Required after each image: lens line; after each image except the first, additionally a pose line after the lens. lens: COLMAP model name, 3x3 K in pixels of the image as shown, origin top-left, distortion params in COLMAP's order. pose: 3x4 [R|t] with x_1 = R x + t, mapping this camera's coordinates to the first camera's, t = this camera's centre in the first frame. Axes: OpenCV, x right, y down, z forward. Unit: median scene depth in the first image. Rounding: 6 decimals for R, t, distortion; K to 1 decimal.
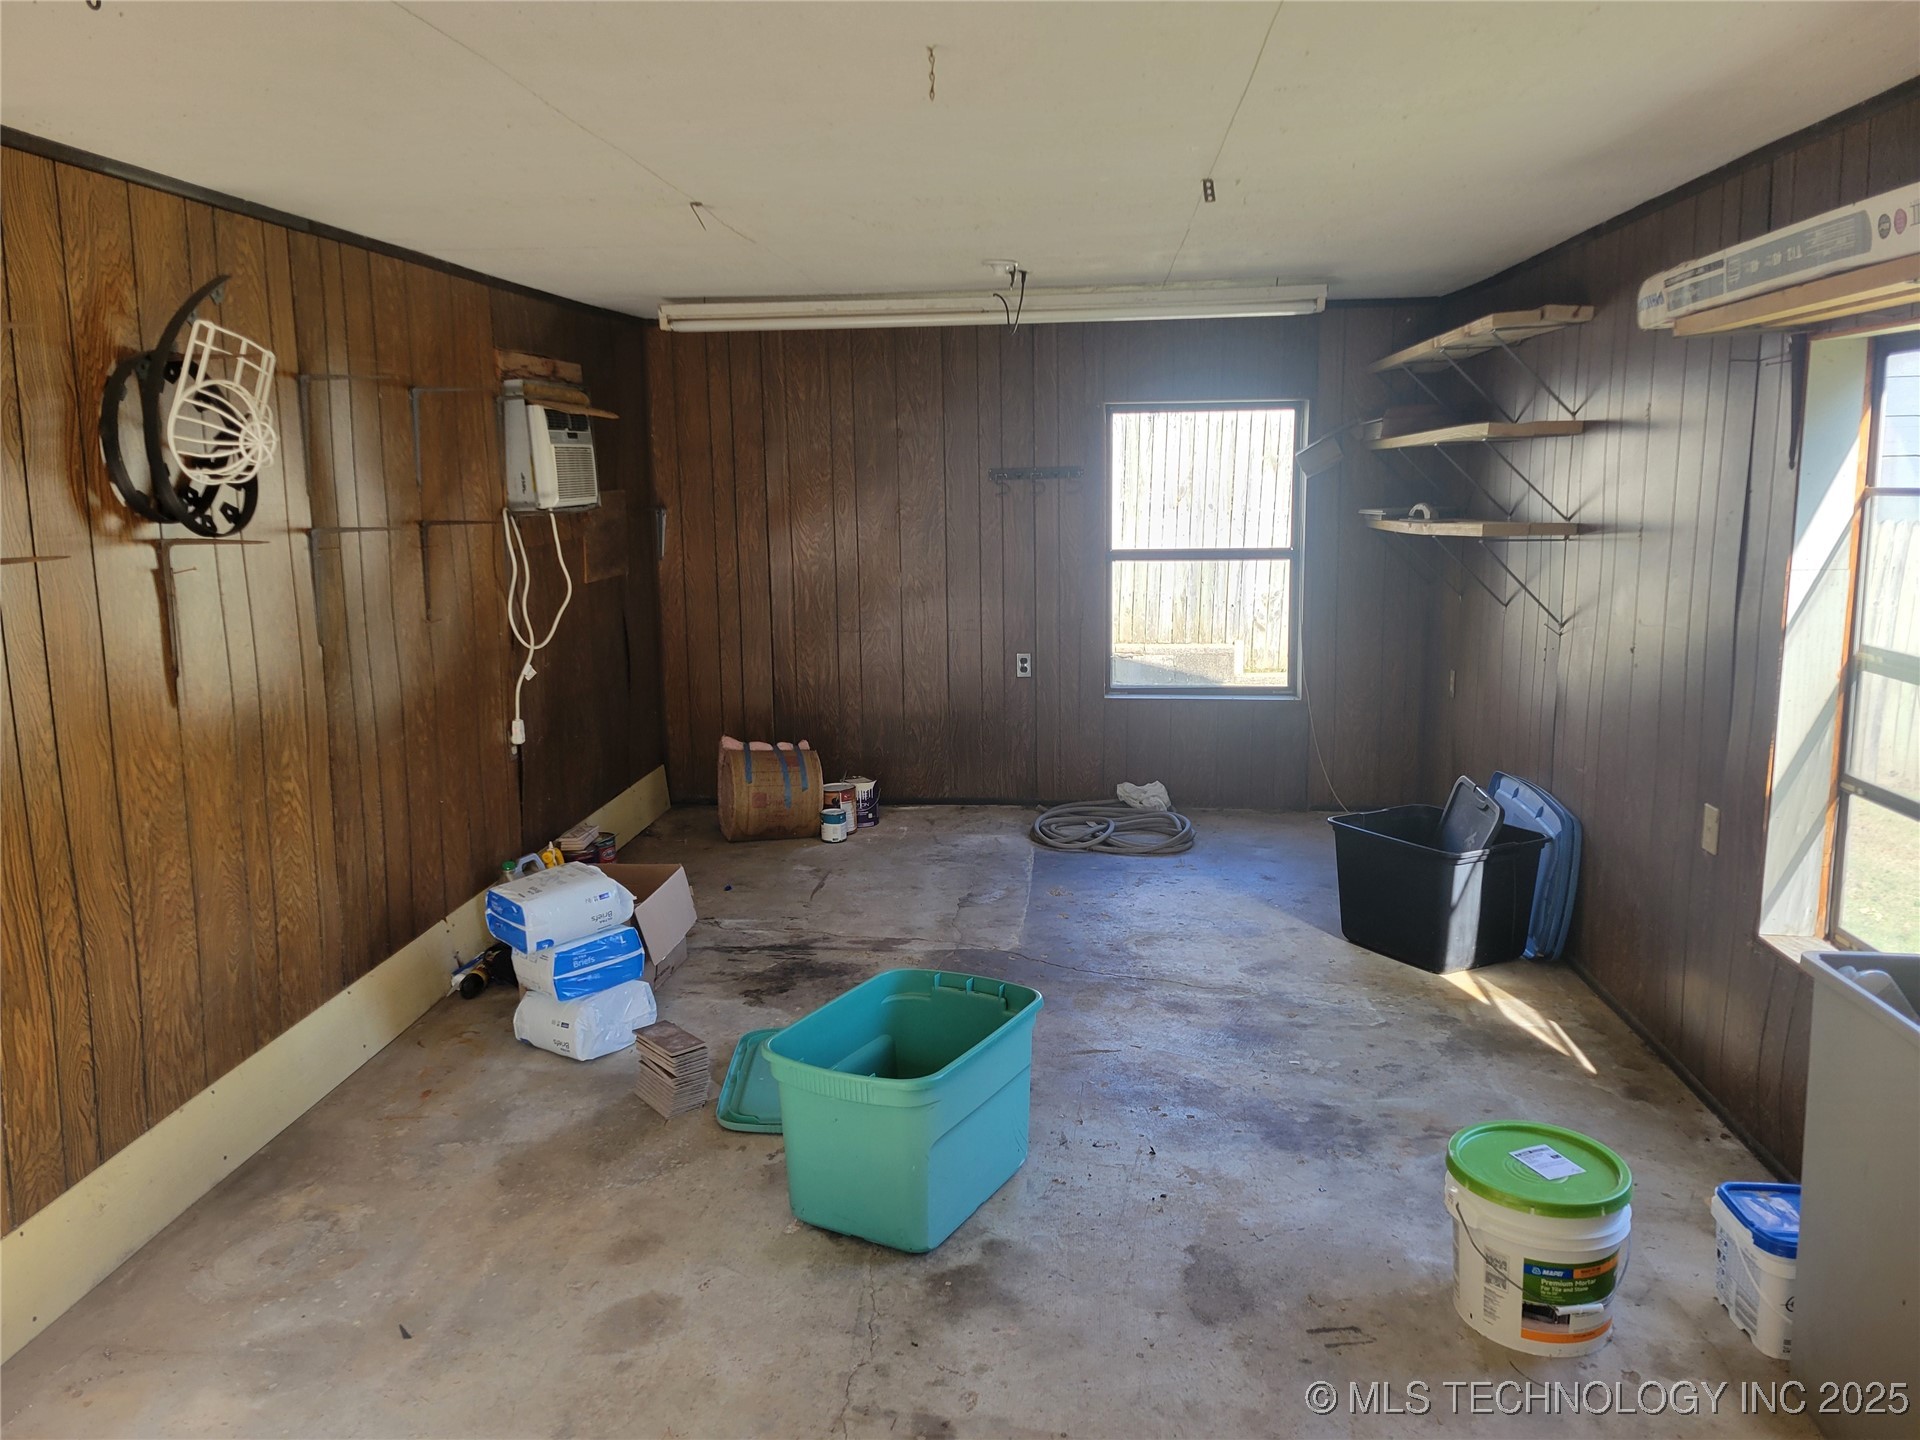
lens RADIAL K [[1449.7, 0, 956.9], [0, 1449.7, 715.8], [0, 0, 1]] dist [0.033669, 0.003530]
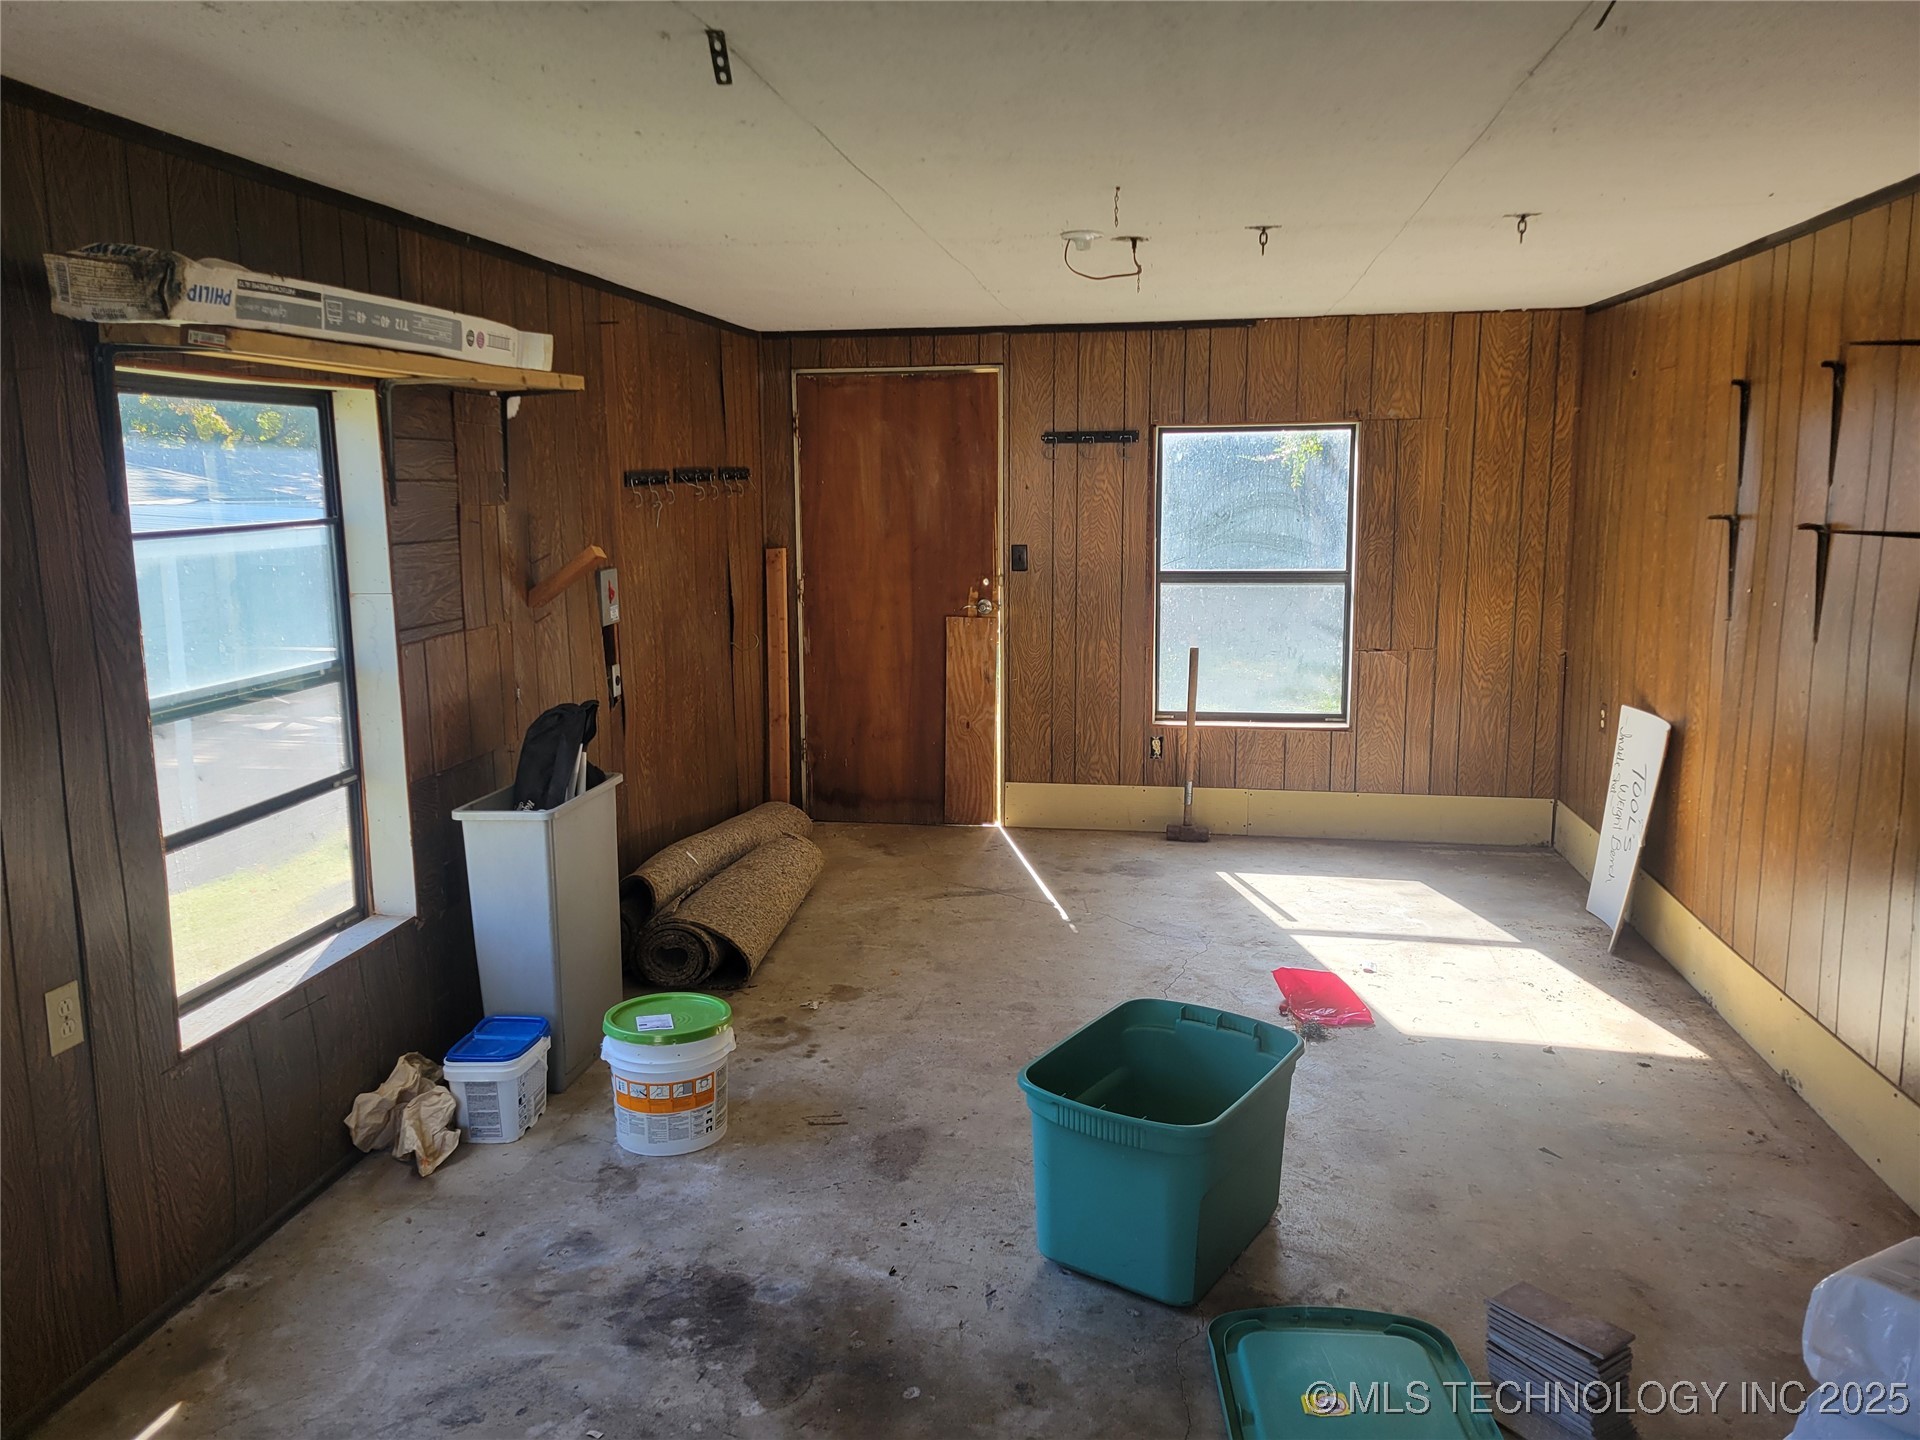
lens RADIAL K [[1449.7, 0, 959.0], [0, 1449.7, 717.4], [0, 0, 1]] dist [0.033669, 0.003530]
pose [[-0.997183, 0.019186, 0.072517, 0.027640], [0.041876, 0.944452, 0.325970, -0.326575], [-0.062235, 0.328088, -0.942595, 1.887804]]
